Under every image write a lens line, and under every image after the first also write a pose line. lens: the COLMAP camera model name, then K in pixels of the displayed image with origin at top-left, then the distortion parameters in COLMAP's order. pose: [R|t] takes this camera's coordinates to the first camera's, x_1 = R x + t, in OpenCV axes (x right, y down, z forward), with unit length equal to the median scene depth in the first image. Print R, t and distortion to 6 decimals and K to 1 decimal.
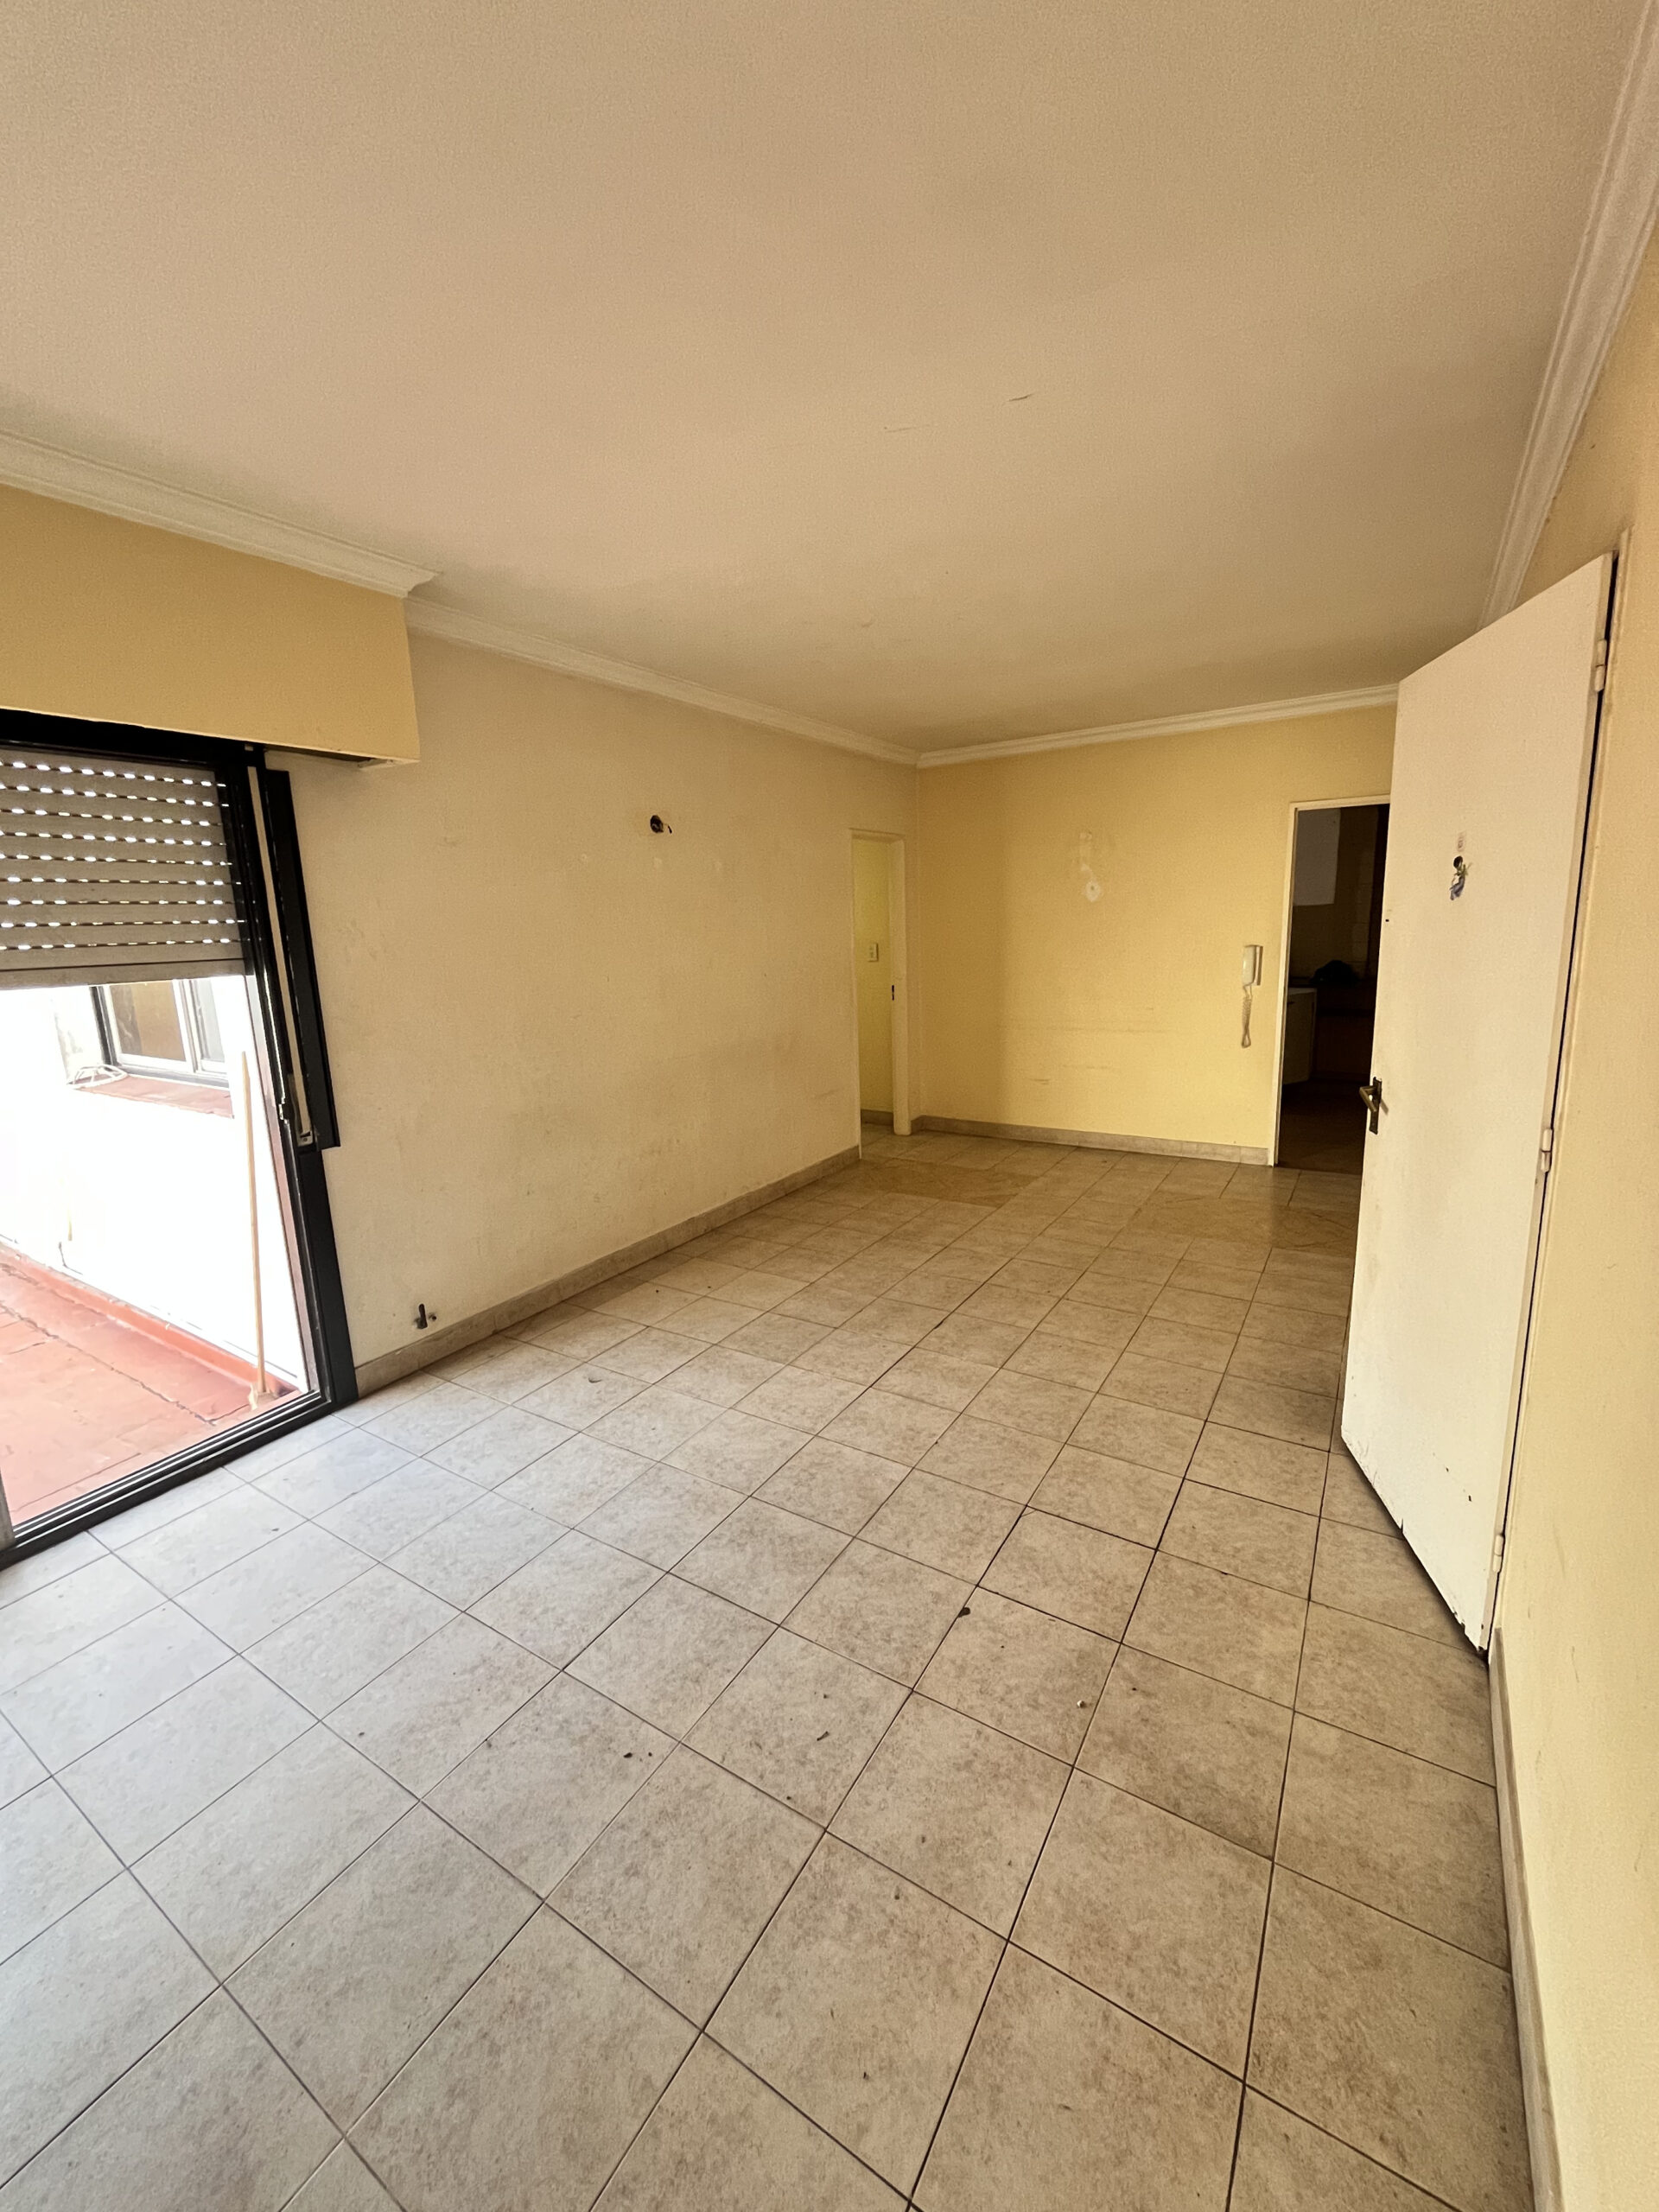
lens RADIAL K [[894.8, 0, 832.7], [0, 894.8, 1102.0], [0, 0, 1]] dist [-0.001923, 0.000540]
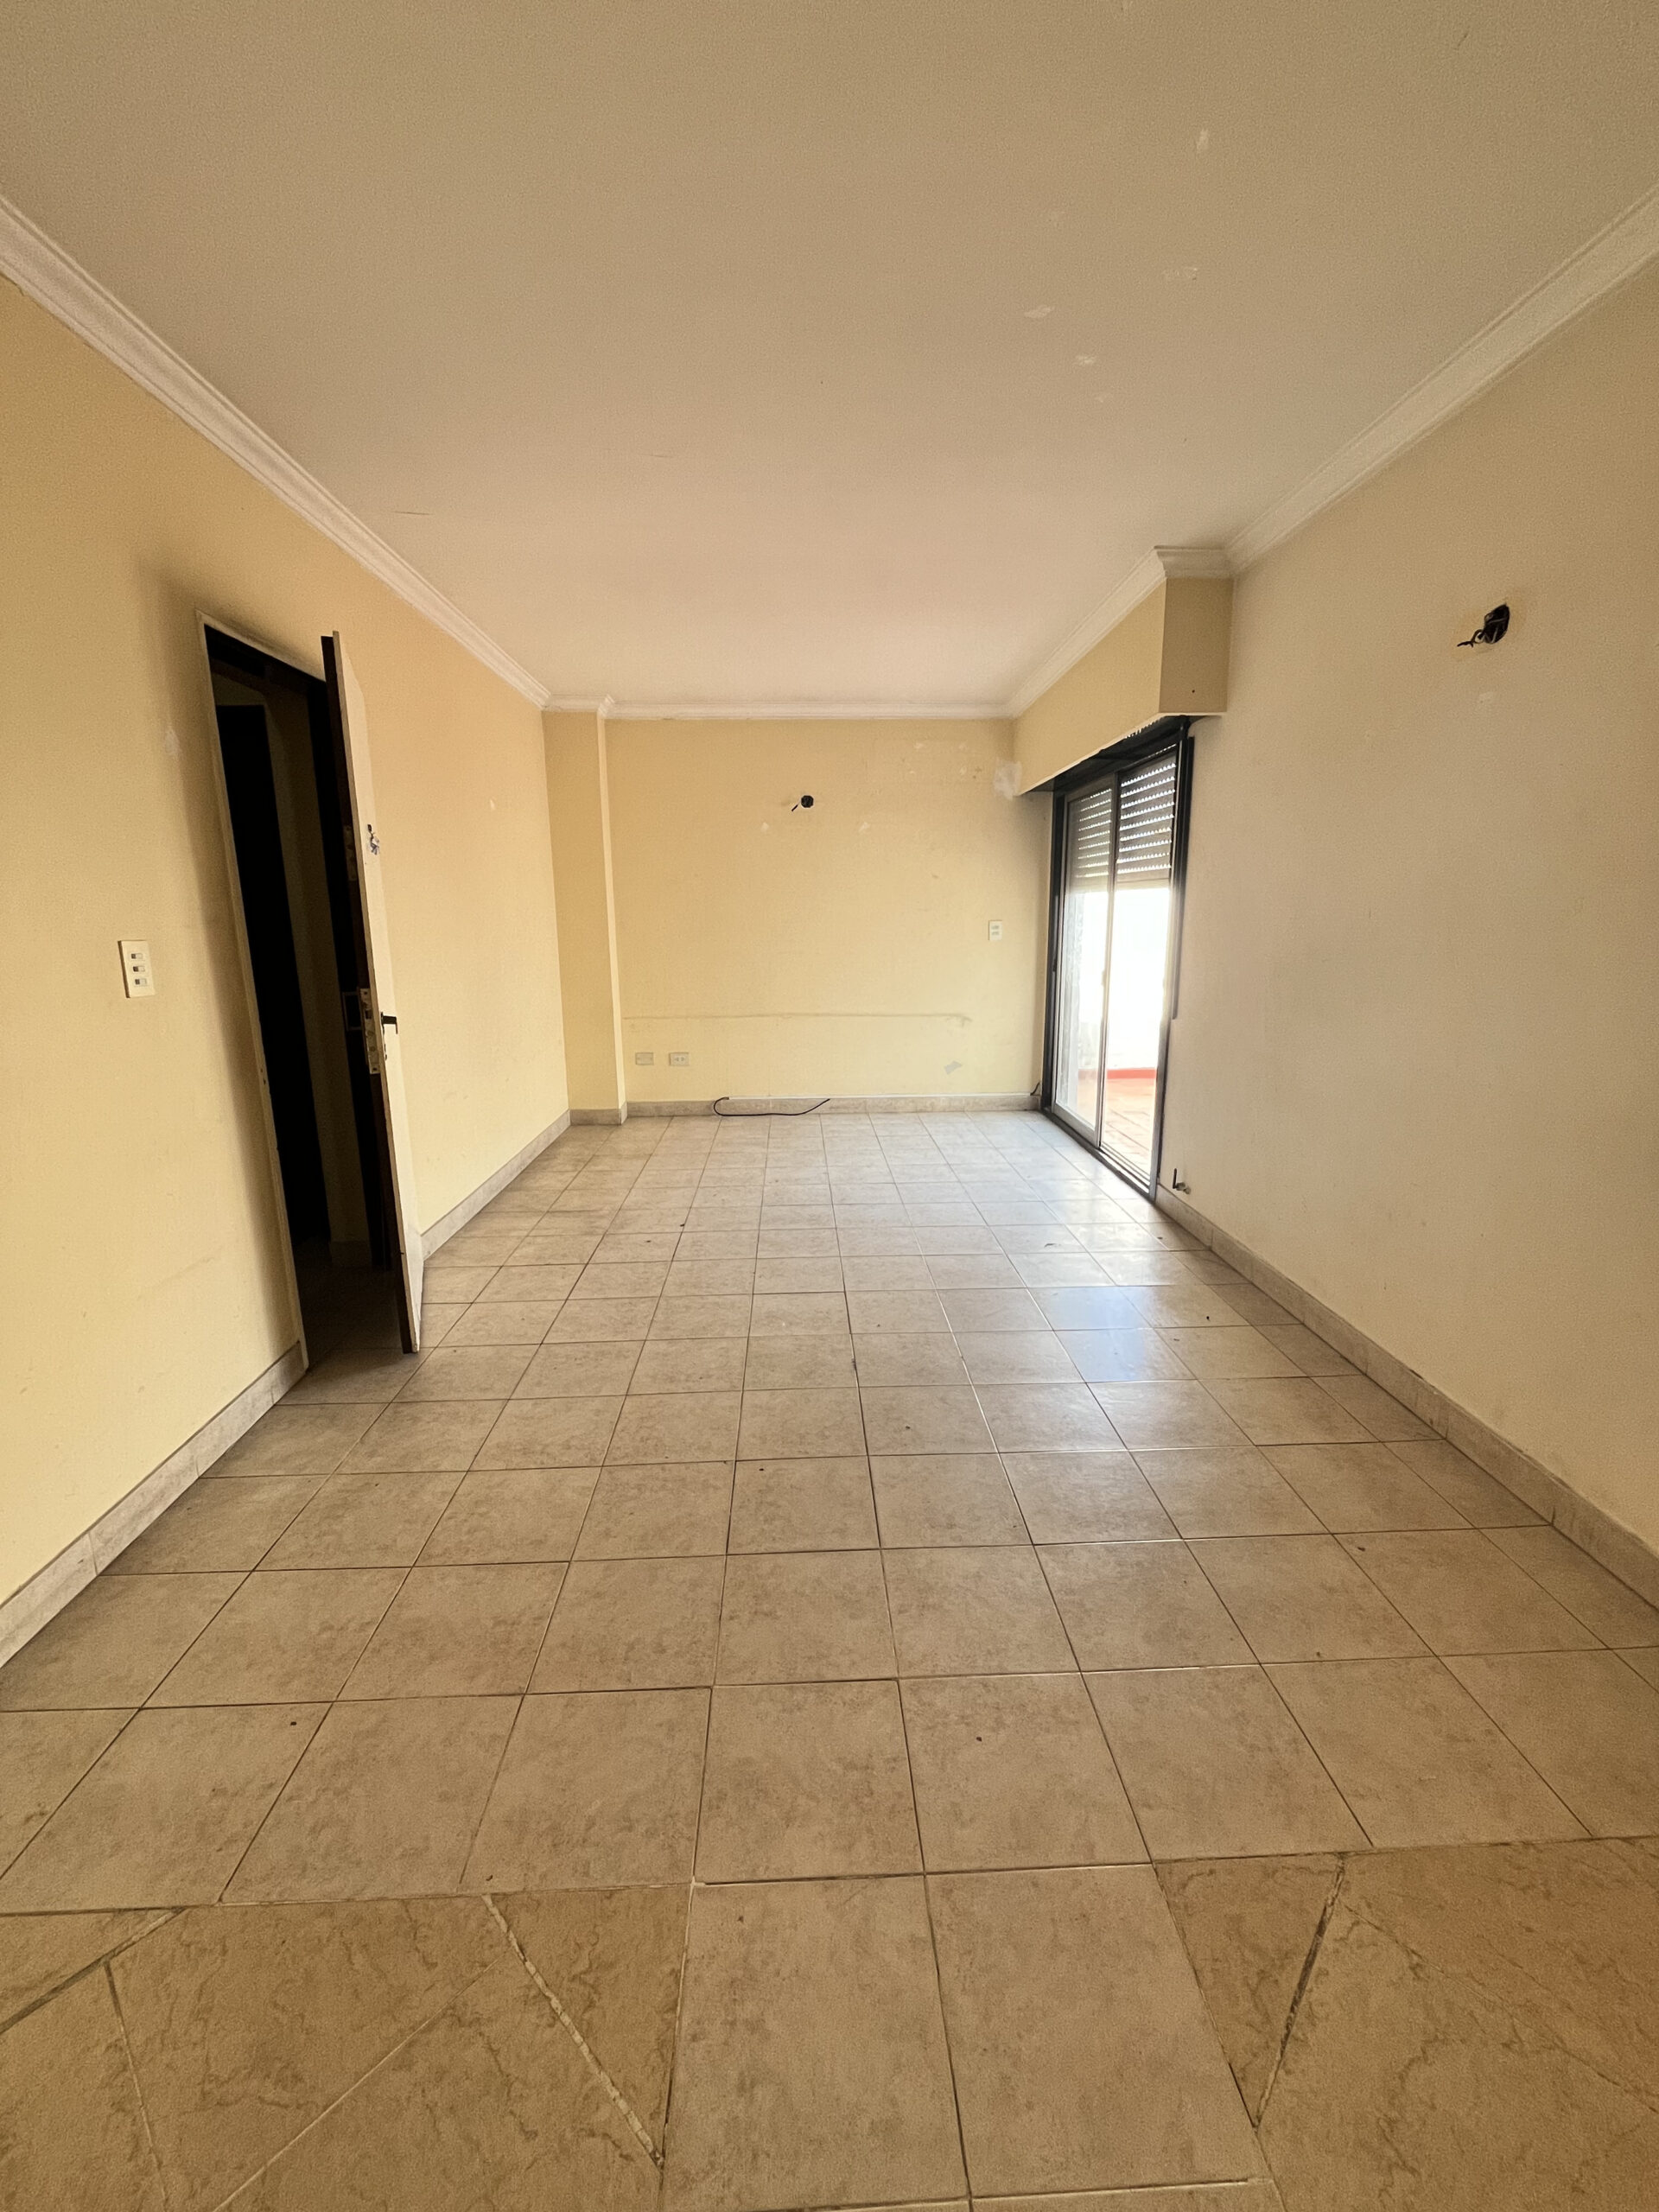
lens RADIAL K [[894.8, 0, 831.1], [0, 894.8, 1095.1], [0, 0, 1]] dist [-0.001923, 0.000540]
pose [[-0.824934, 0.154252, -0.543773, 0.494313], [-0.075067, 0.923621, 0.375884, -0.248814], [0.560222, 0.350899, -0.750348, 1.400116]]
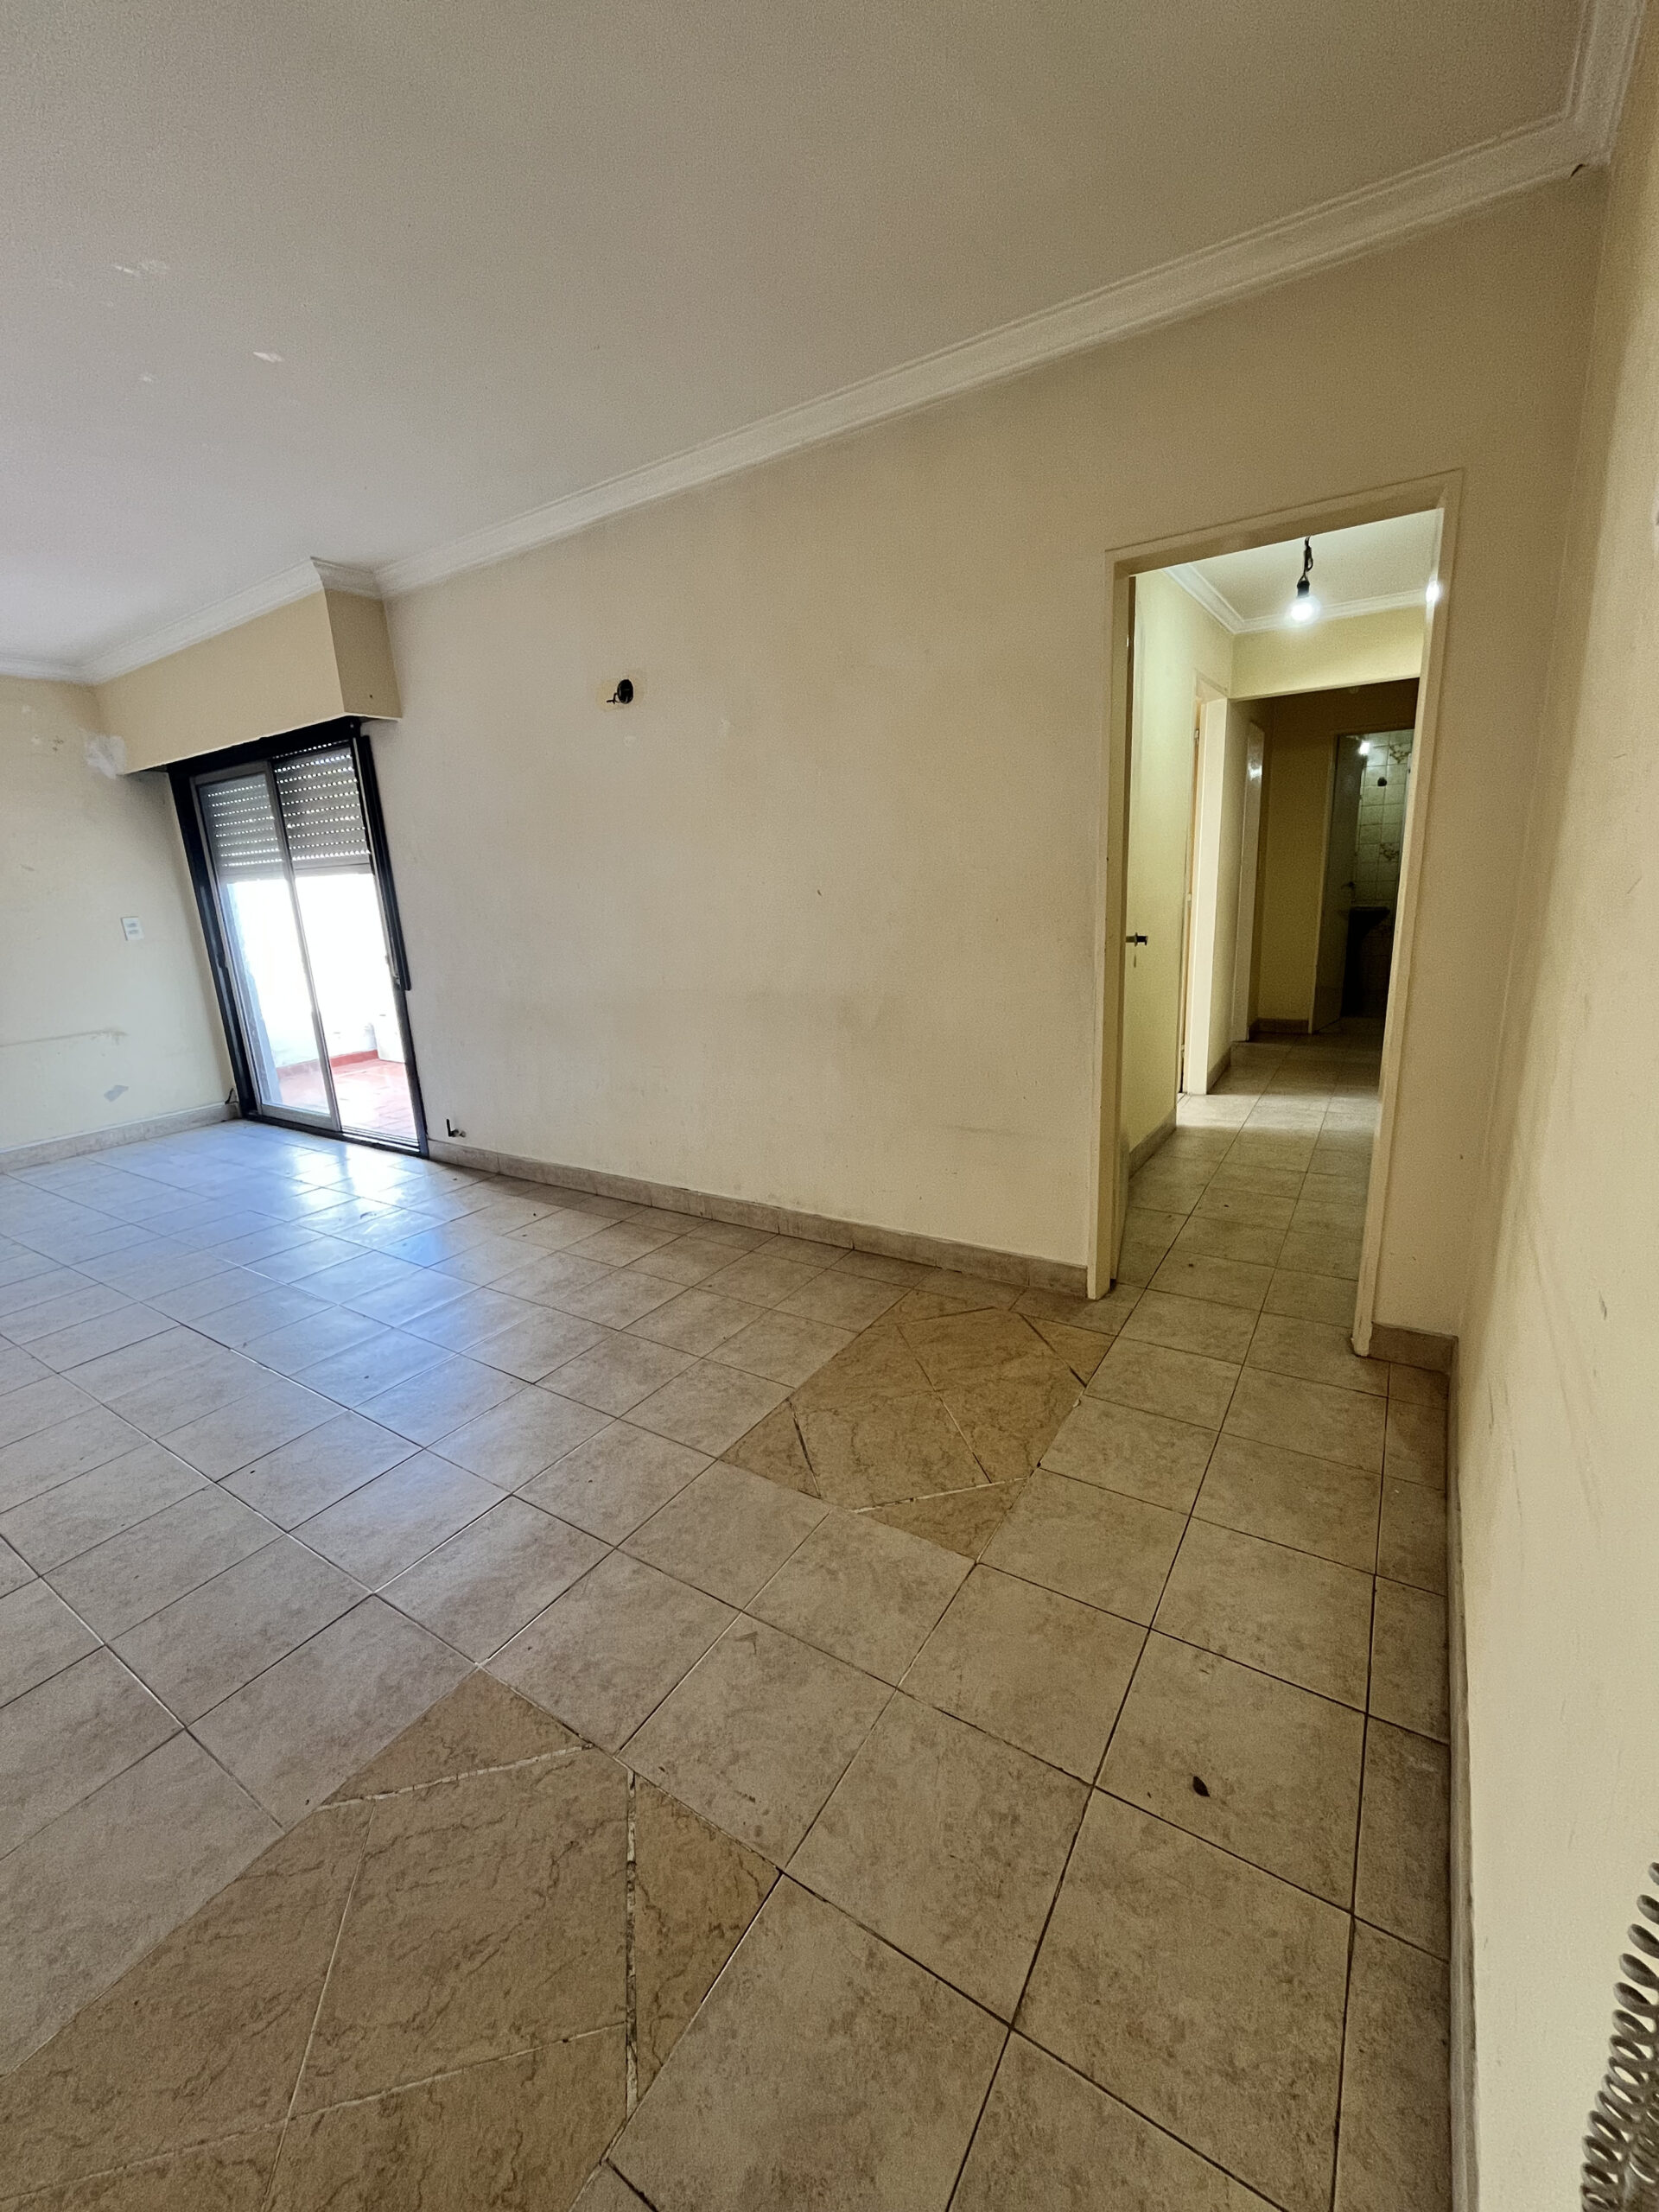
lens RADIAL K [[894.8, 0, 825.2], [0, 894.8, 1096.5], [0, 0, 1]] dist [-0.001923, 0.000540]
pose [[-0.014636, 0.278839, -0.960226, 0.734958], [-0.146775, 0.949327, 0.277911, -0.239536], [0.989062, 0.145005, 0.027033, 1.331451]]
